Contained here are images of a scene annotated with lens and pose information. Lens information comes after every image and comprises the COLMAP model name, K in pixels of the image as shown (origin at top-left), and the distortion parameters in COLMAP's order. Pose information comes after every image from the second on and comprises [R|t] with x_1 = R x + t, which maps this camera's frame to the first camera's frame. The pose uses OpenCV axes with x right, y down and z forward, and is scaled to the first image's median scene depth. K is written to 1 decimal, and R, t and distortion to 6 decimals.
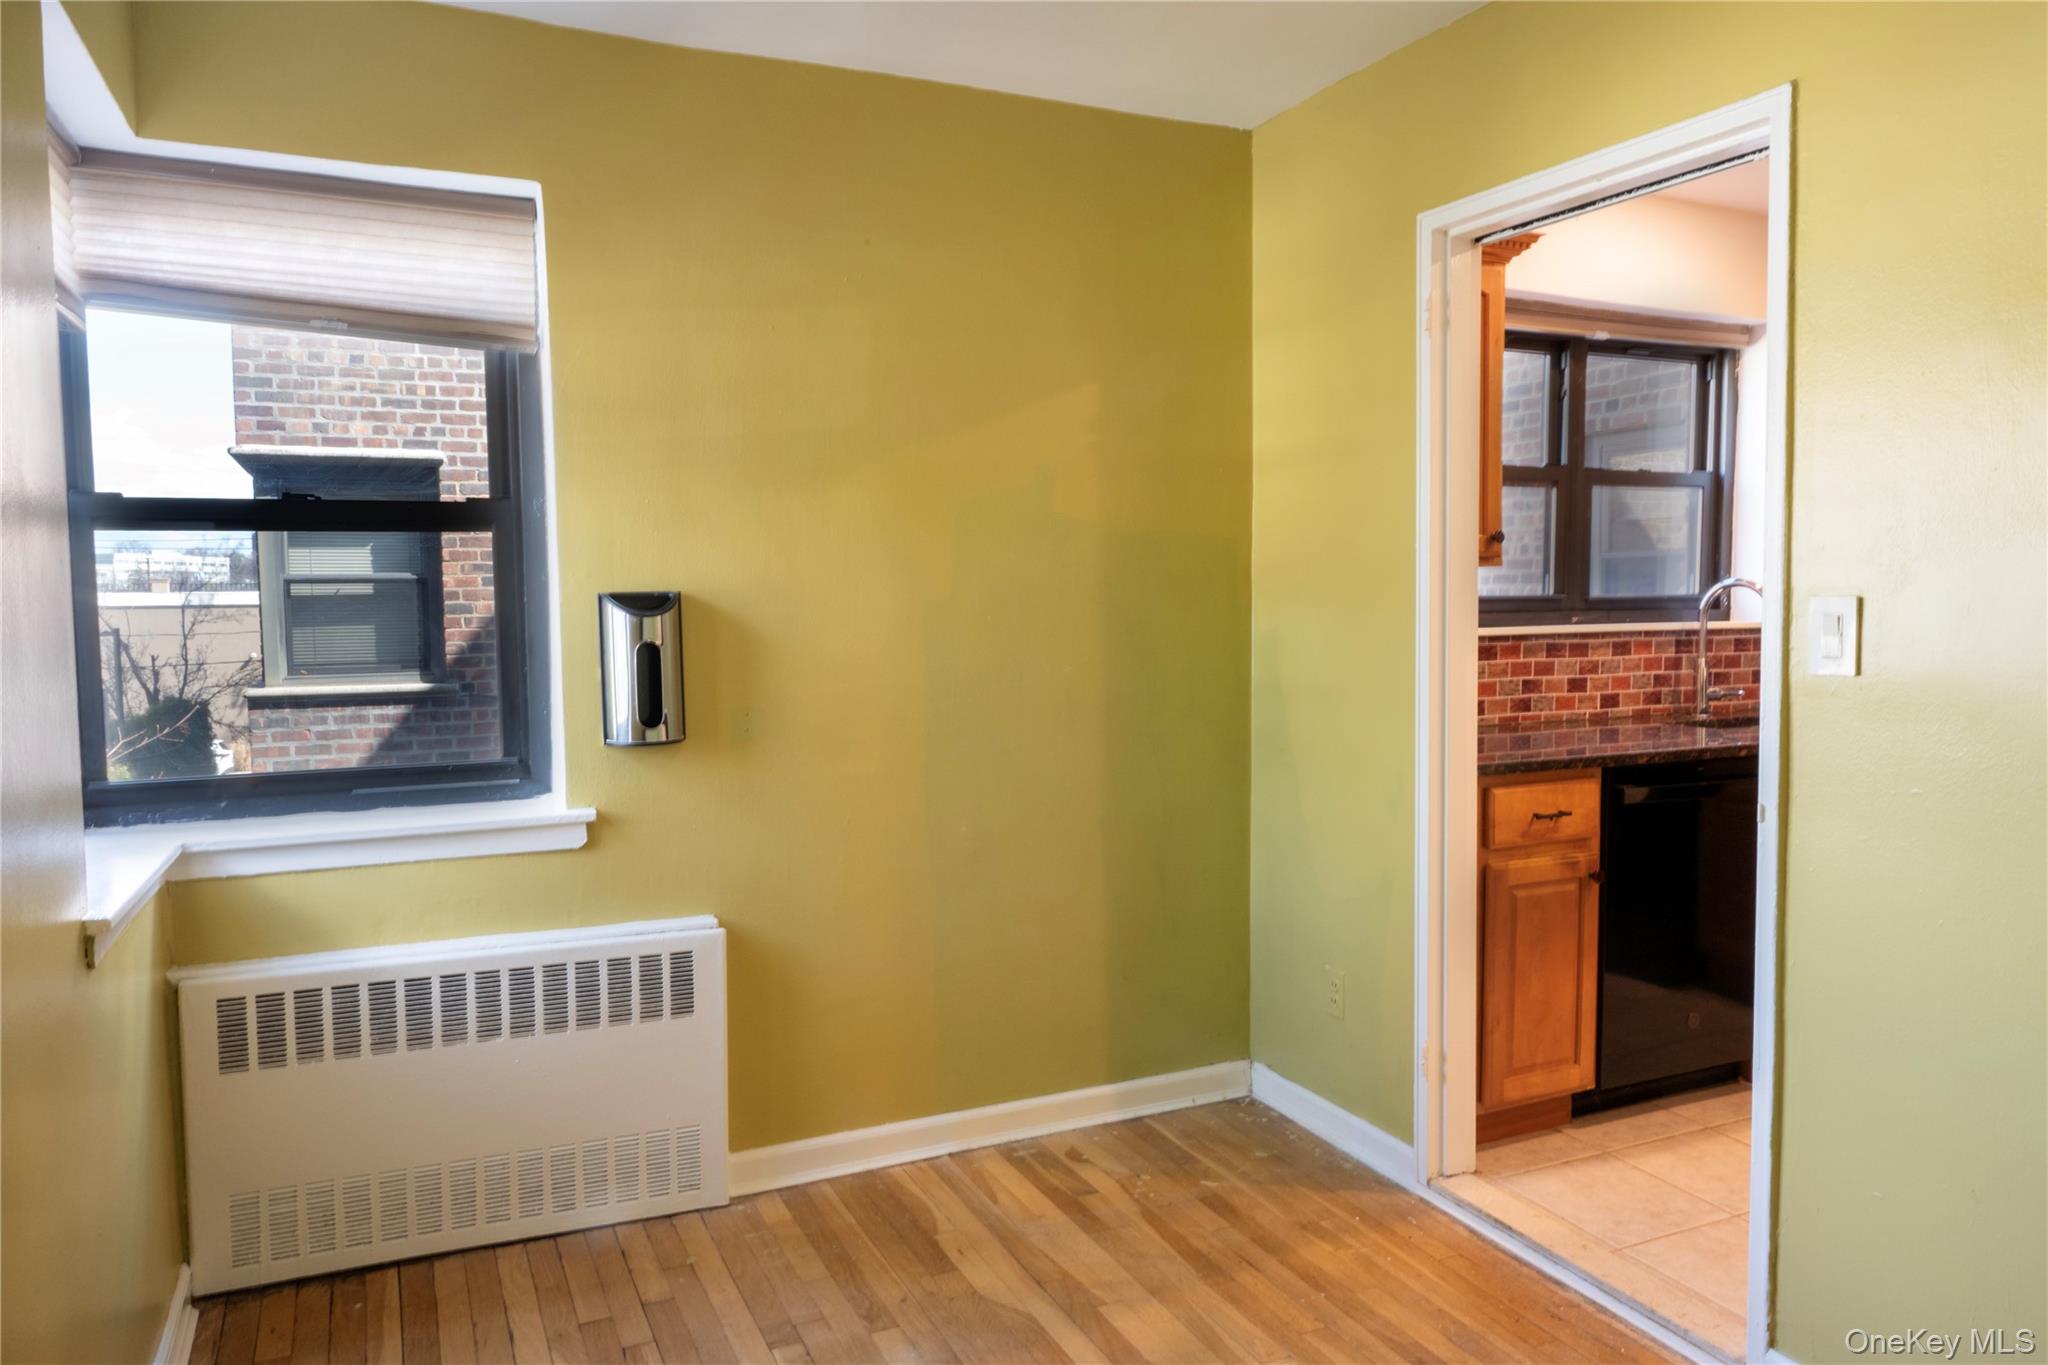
lens RADIAL K [[1414.2, 0, 1038.5], [0, 1414.2, 684.0], [0, 0, 1]] dist [-0.018465, 0.004727]
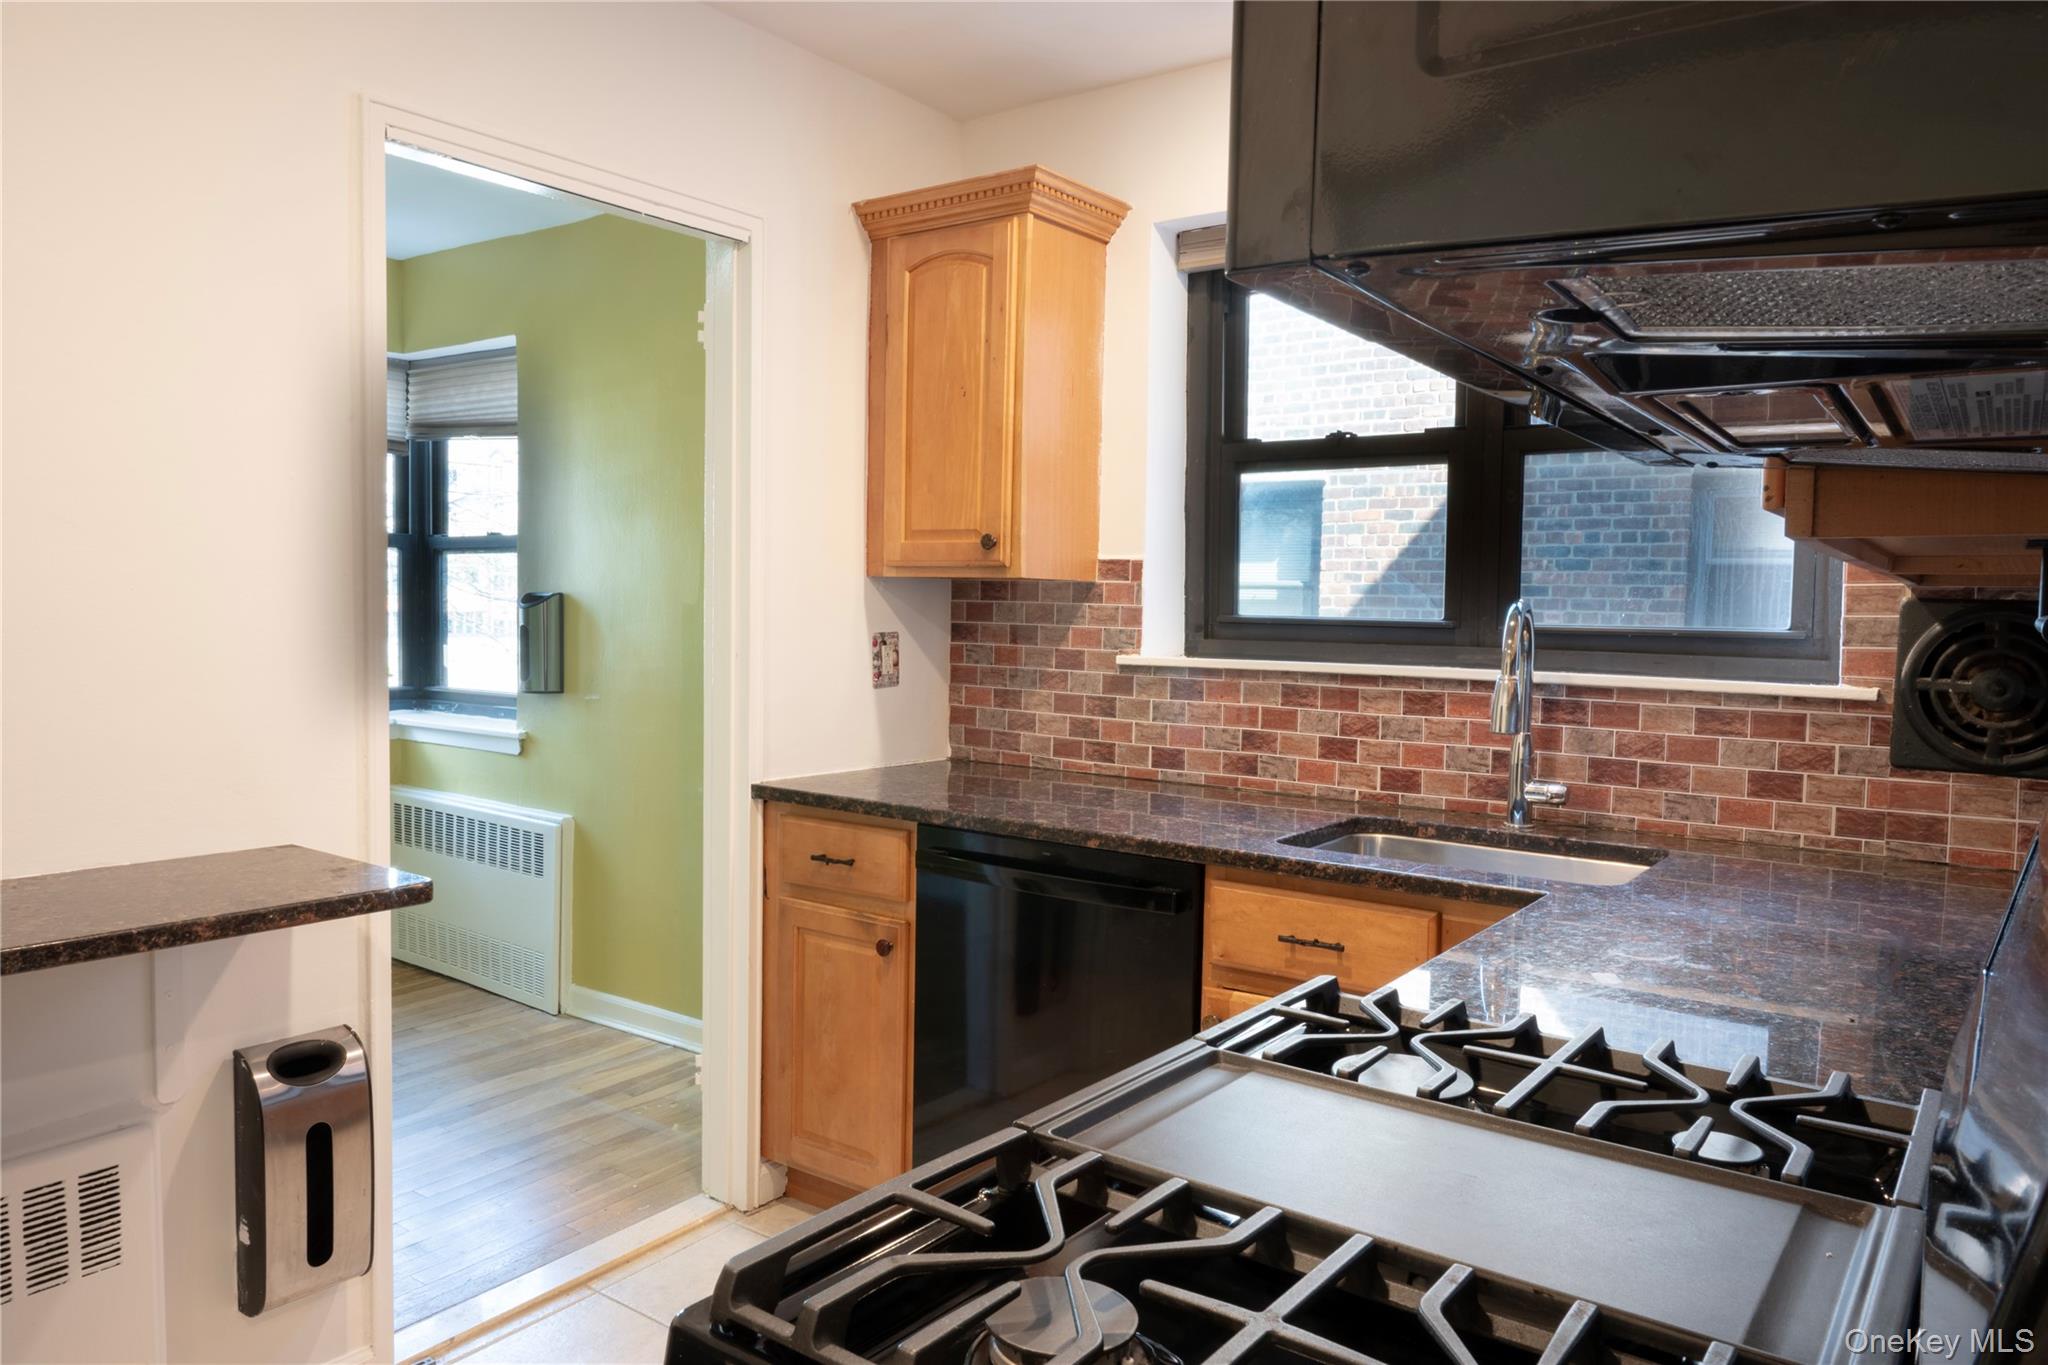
lens RADIAL K [[1414.2, 0, 1013.9], [0, 1414.2, 688.3], [0, 0, 1]] dist [-0.018465, 0.004727]
pose [[0.459862, 0.073352, -0.884956, 0.926648], [-0.077102, 0.996117, 0.042500, -0.046488], [0.884637, 0.048688, 0.463732, 0.537258]]
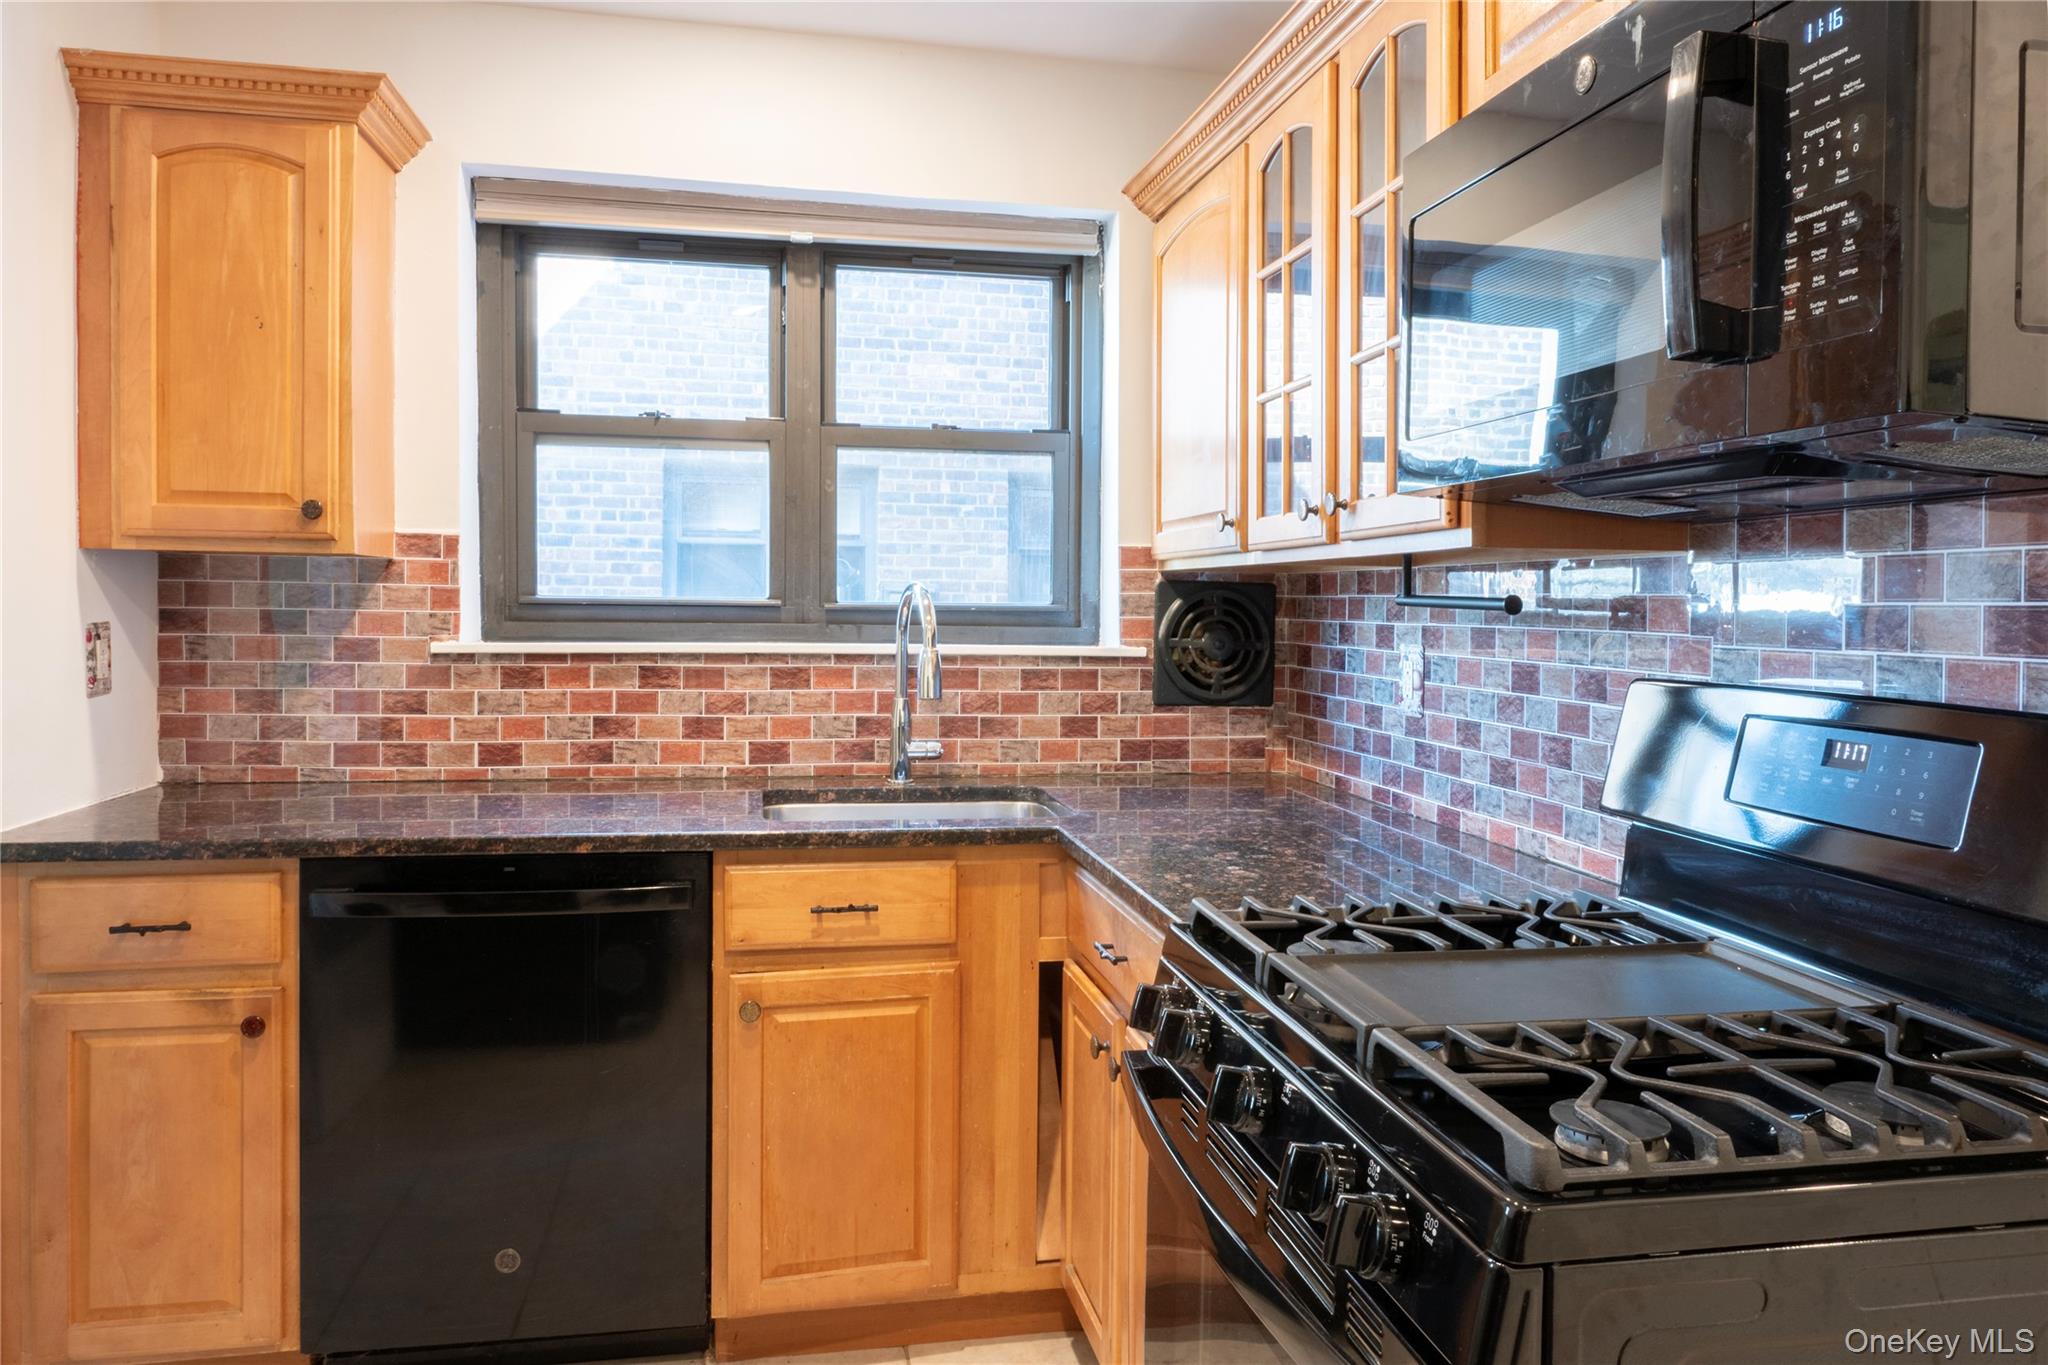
lens RADIAL K [[1414.2, 0, 1064.7], [0, 1414.2, 628.2], [0, 0, 1]] dist [-0.018465, 0.004727]
pose [[0.971310, 0.030901, -0.235801, 0.724593], [-0.039856, 0.998650, -0.033306, -0.032636], [0.234454, 0.041748, 0.971230, 0.359150]]
